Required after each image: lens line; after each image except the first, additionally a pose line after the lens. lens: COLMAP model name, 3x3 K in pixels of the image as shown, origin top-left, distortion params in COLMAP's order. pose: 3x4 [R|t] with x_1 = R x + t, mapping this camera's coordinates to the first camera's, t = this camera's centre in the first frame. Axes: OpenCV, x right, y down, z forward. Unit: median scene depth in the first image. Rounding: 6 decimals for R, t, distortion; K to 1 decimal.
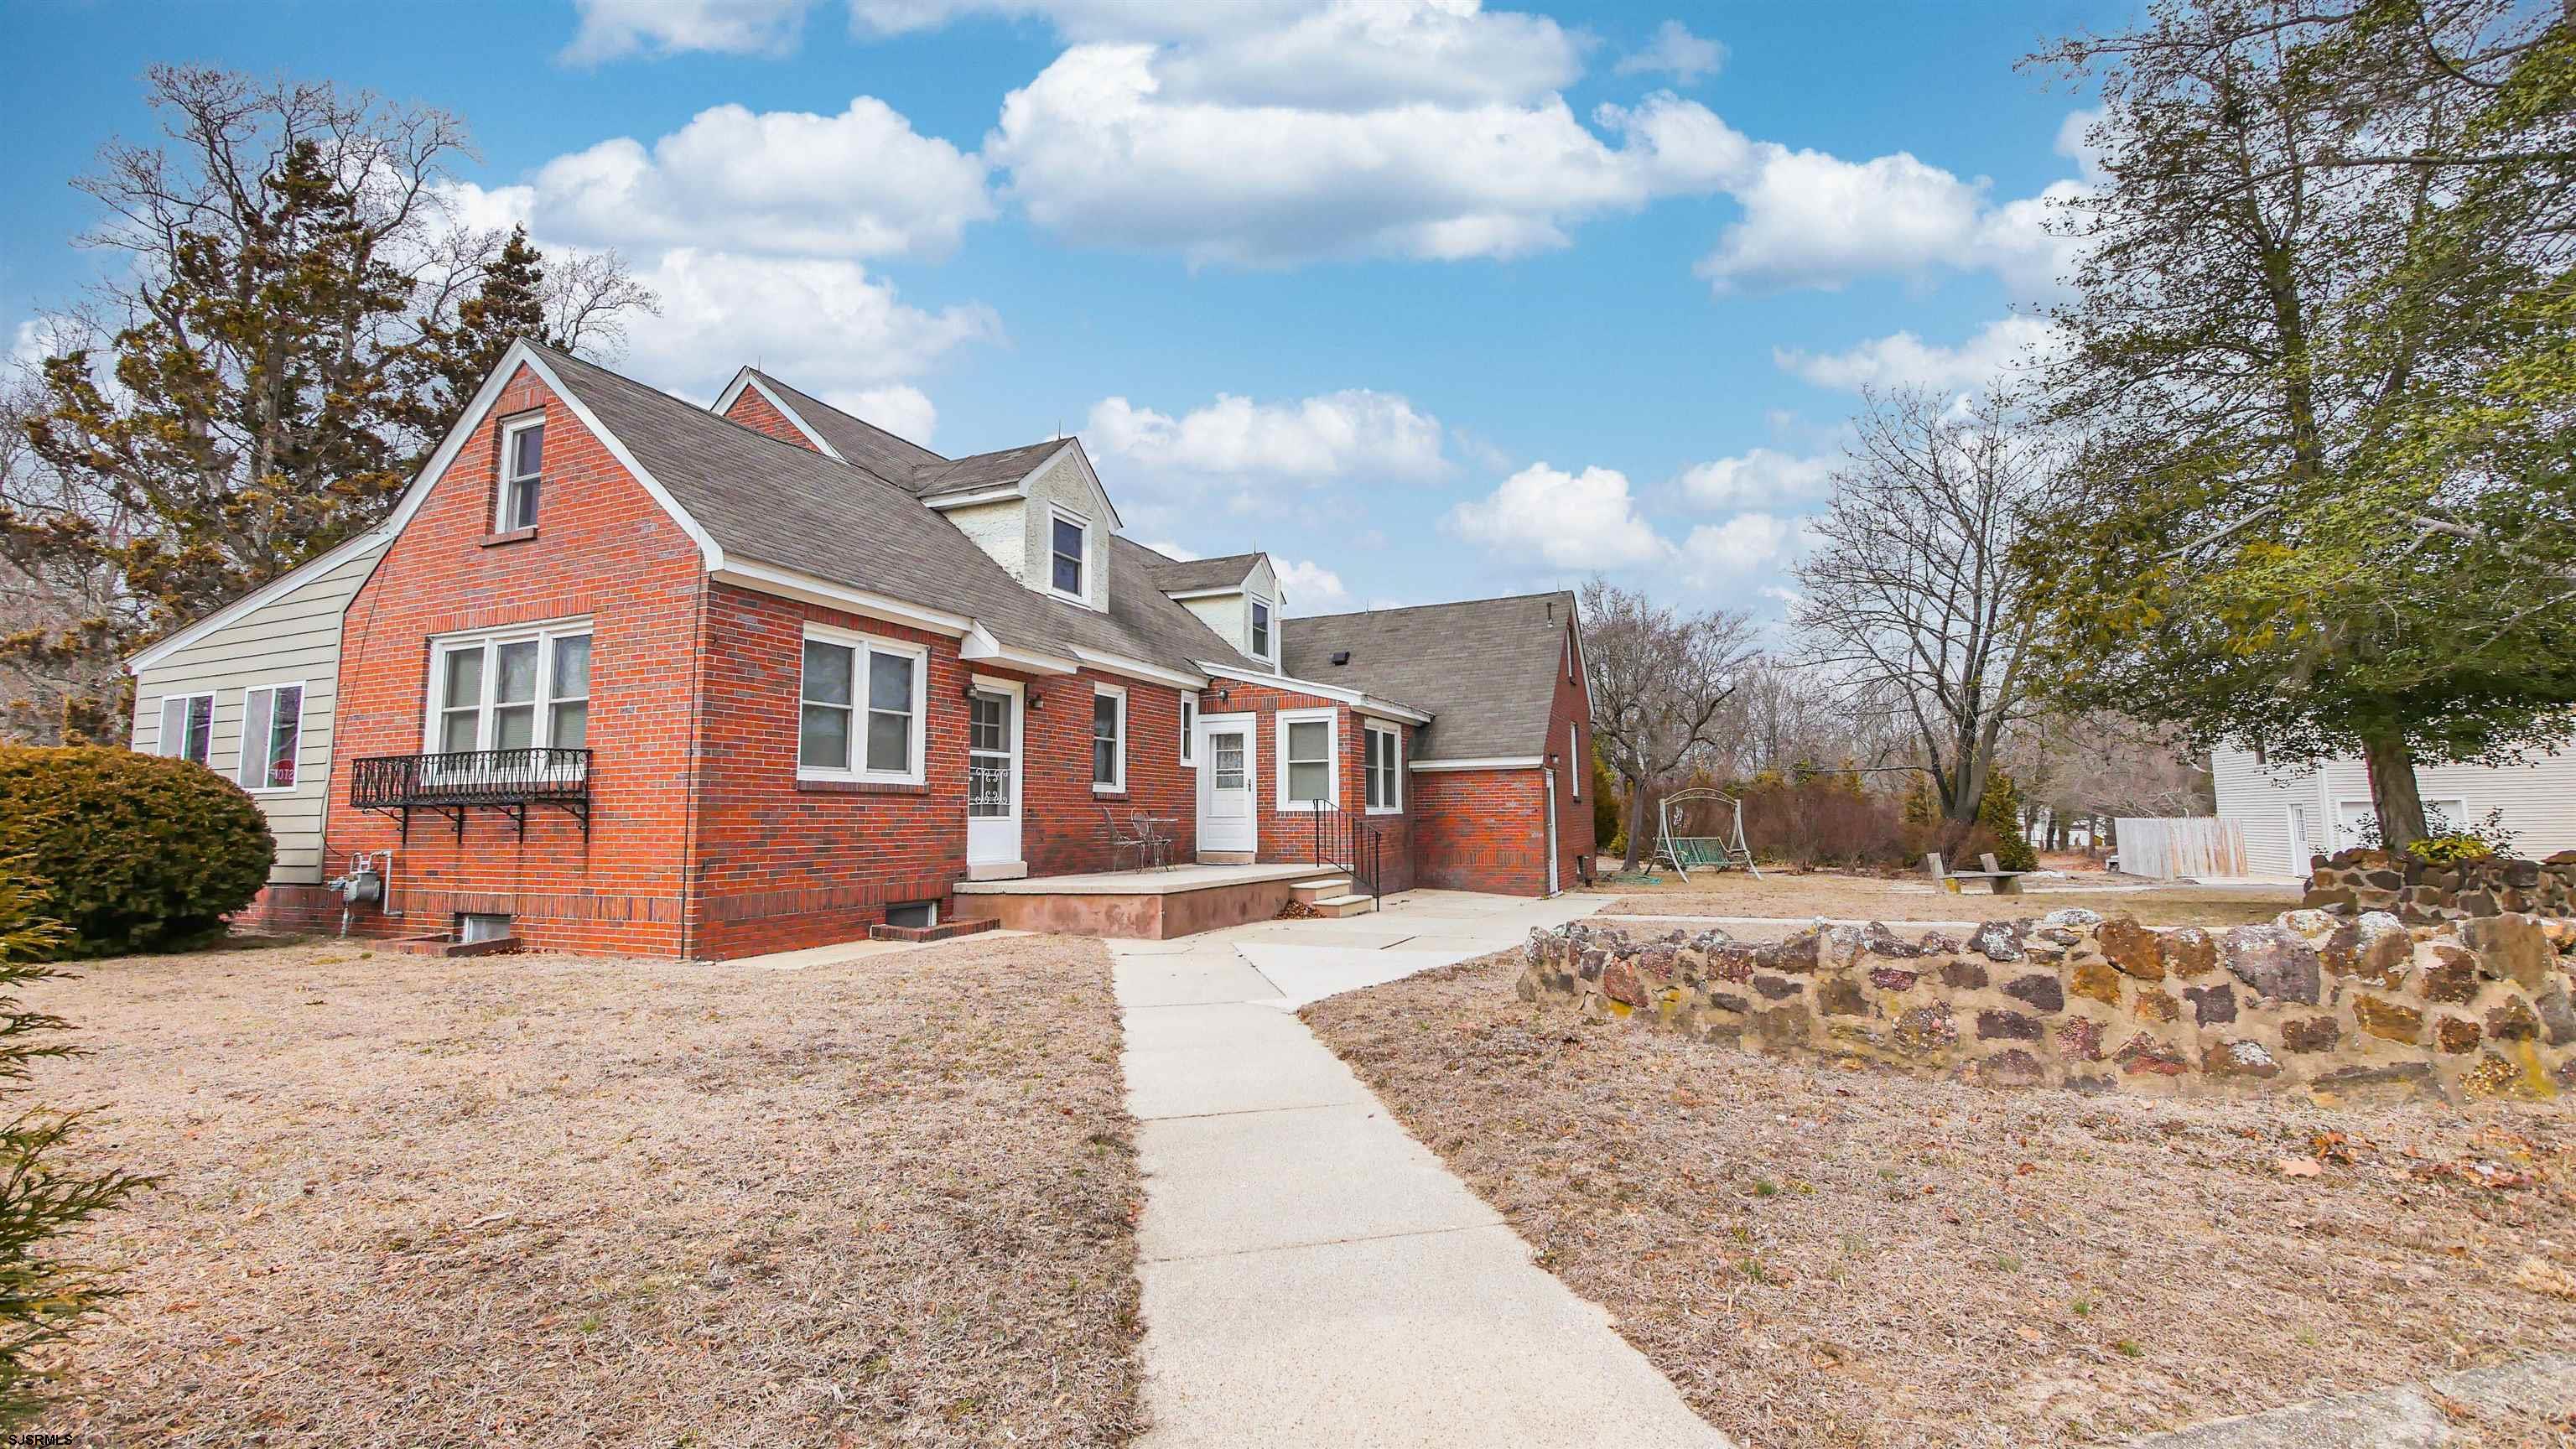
lens RADIAL K [[1054.5, 0, 1286.4], [0, 1054.5, 702.4], [0, 0, 1]] dist [-0.011262, 0.000329]
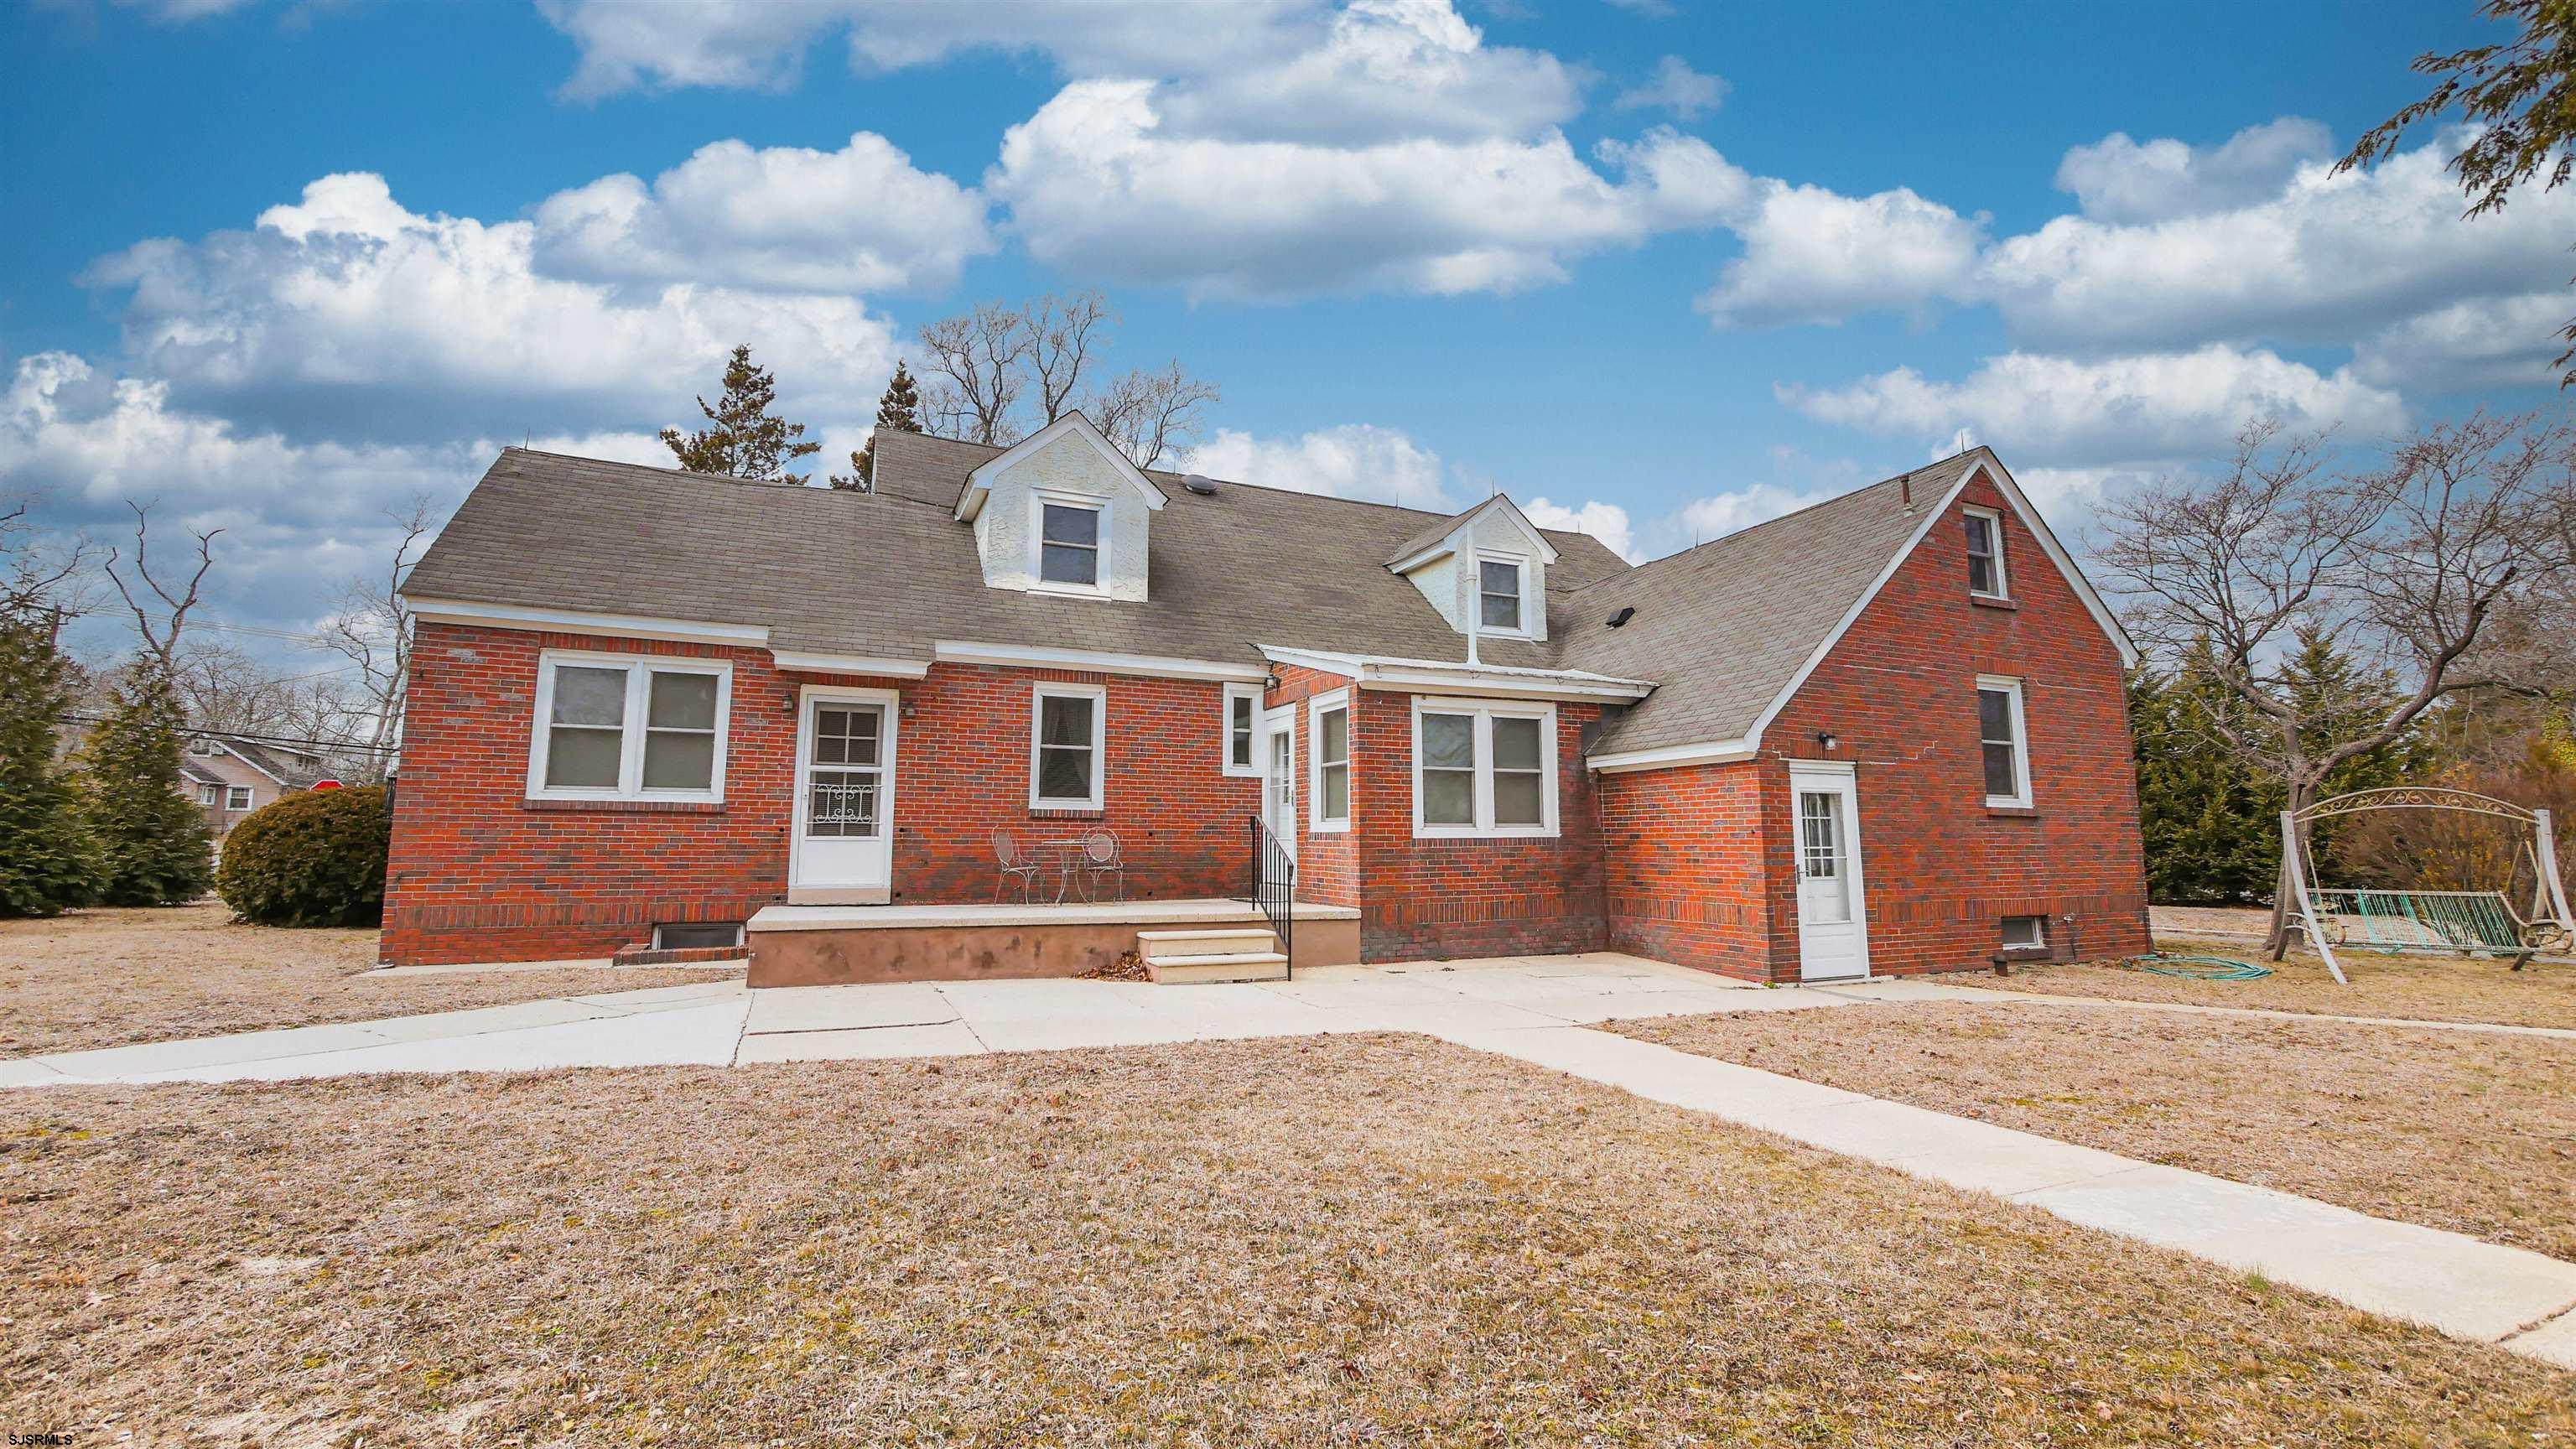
lens RADIAL K [[1054.5, 0, 1286.4], [0, 1054.5, 702.4], [0, 0, 1]] dist [-0.011262, 0.000329]
pose [[0.741839, -0.079438, -0.665857, 0.521111], [0.065241, 0.996798, -0.046233, 0.048400], [0.667397, -0.009144, 0.744646, 0.467758]]
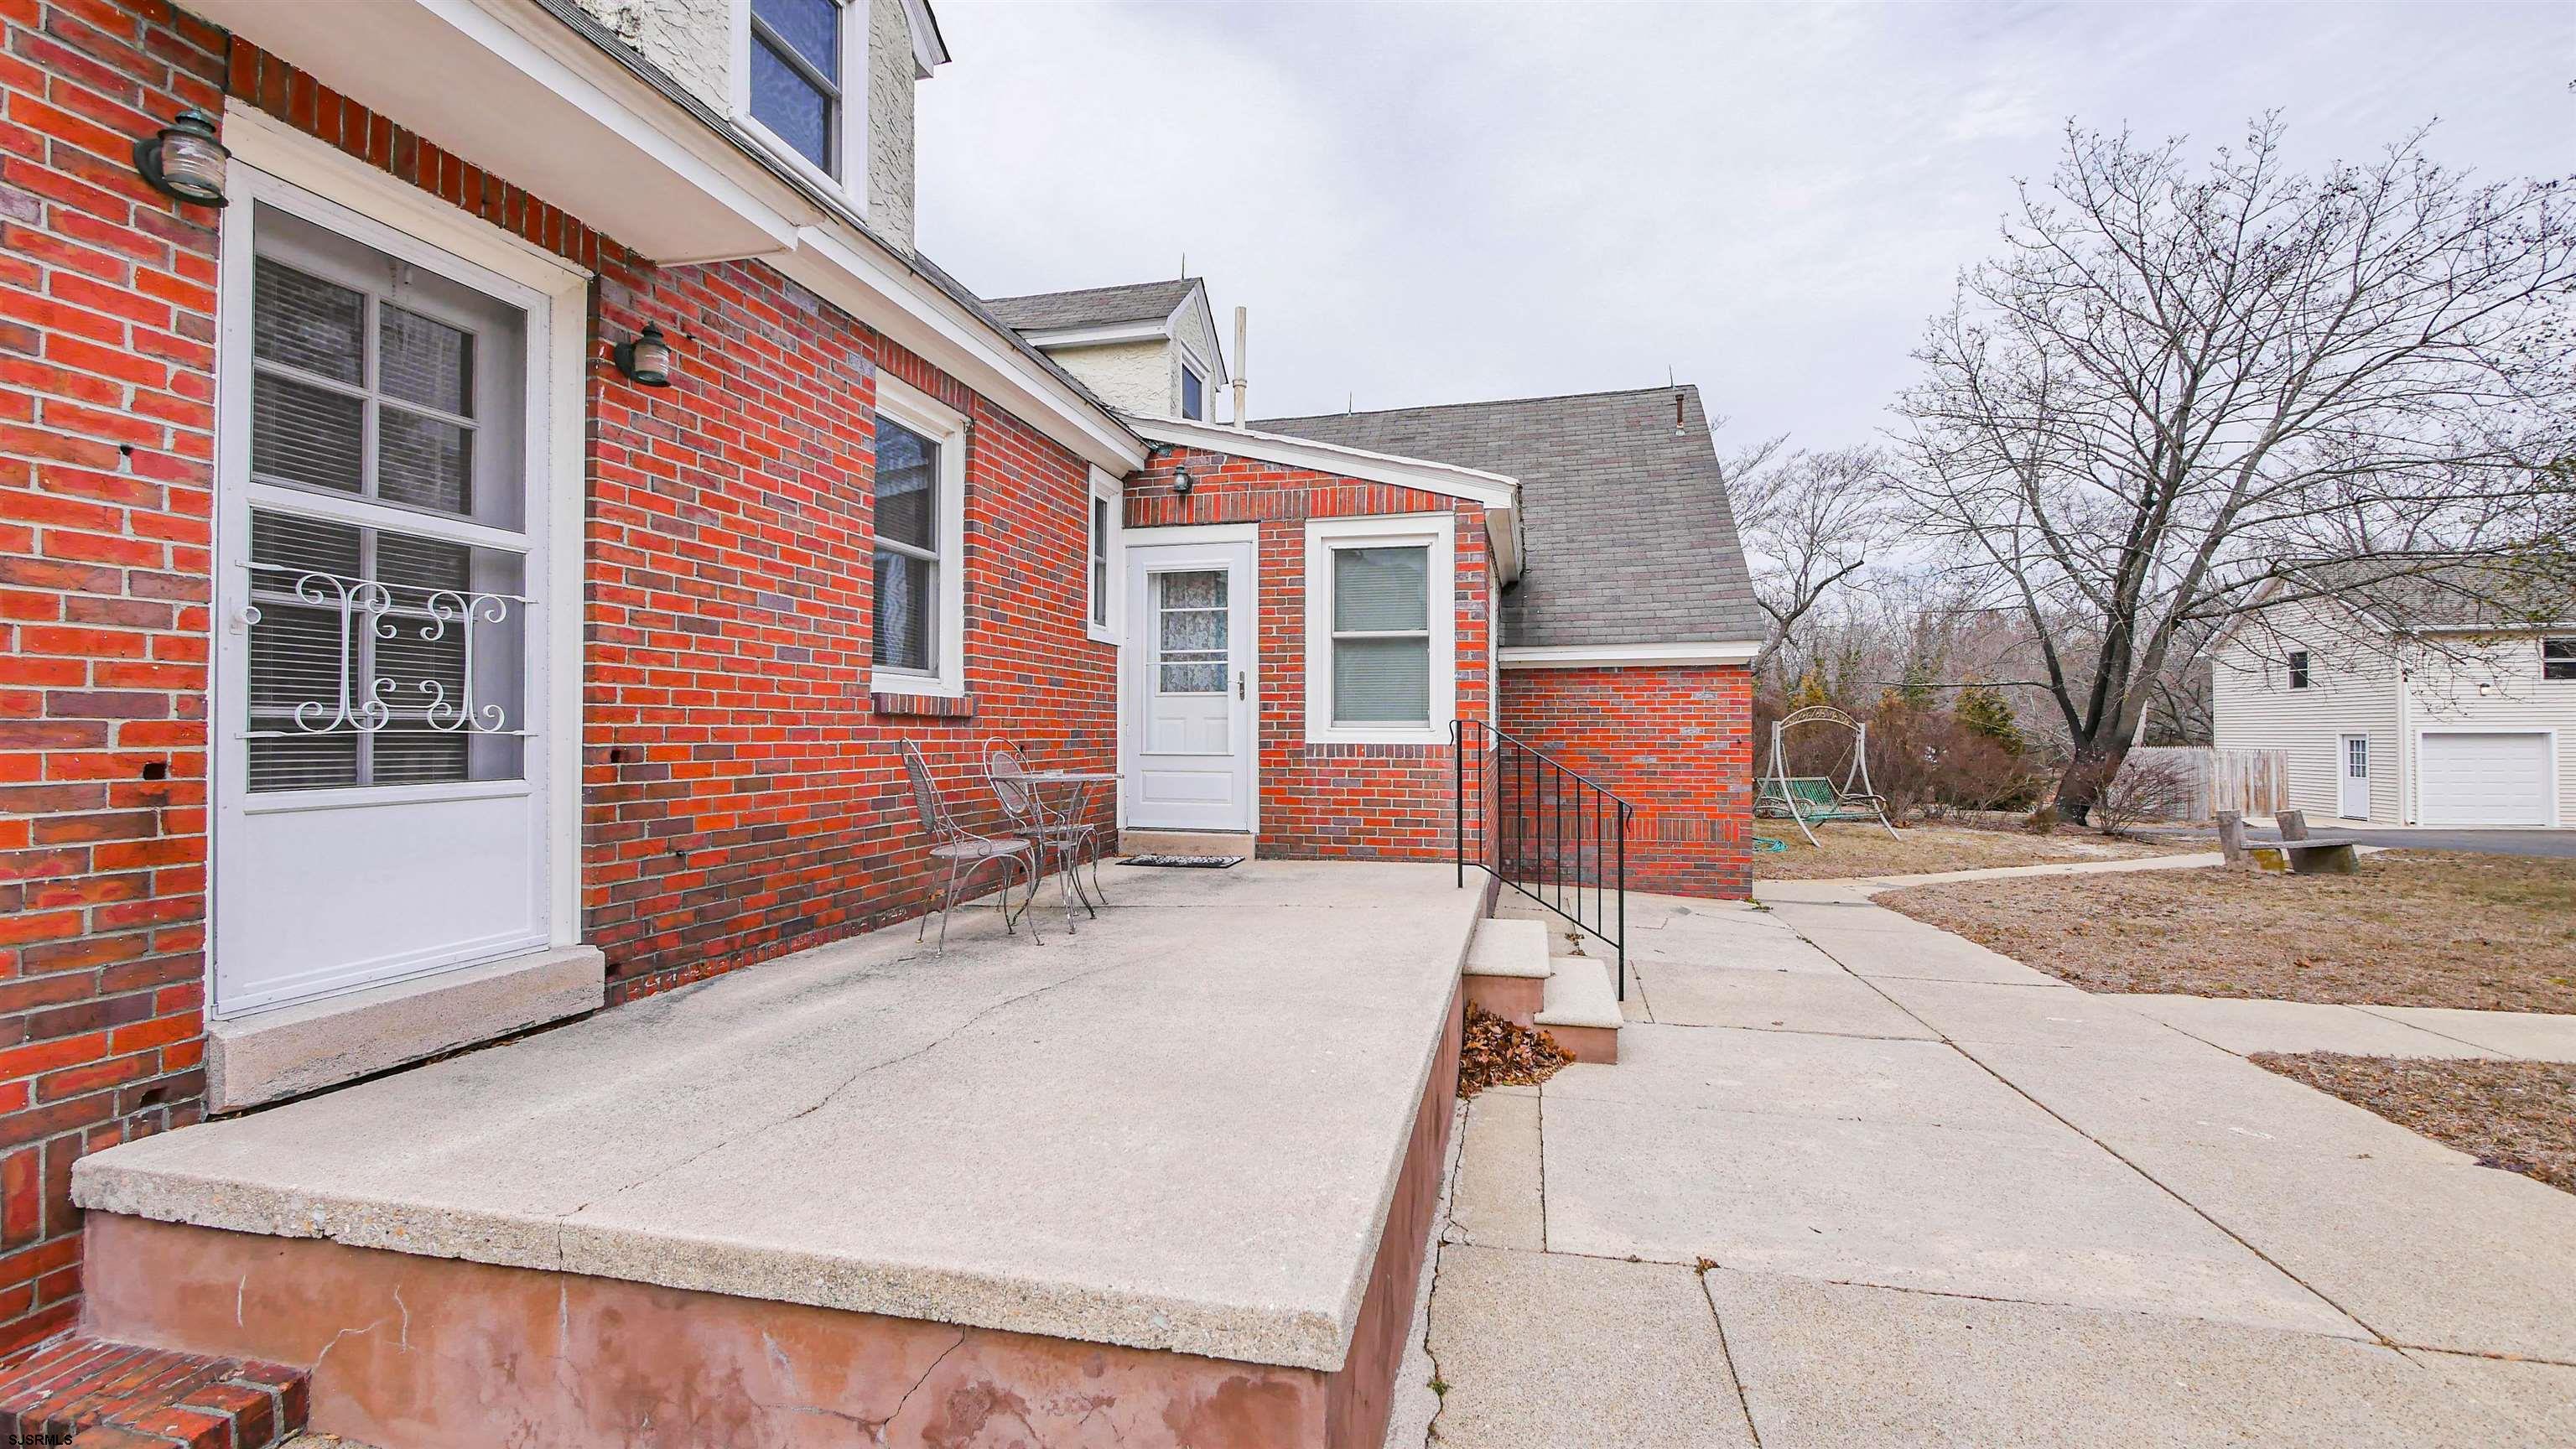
lens RADIAL K [[1054.5, 0, 1286.4], [0, 1054.5, 702.4], [0, 0, 1]] dist [-0.011262, 0.000329]
pose [[0.983673, 0.013640, 0.179448, -0.106125], [-0.028272, 0.996455, 0.079238, 0.054066], [-0.177731, -0.083018, 0.980571, 0.605656]]
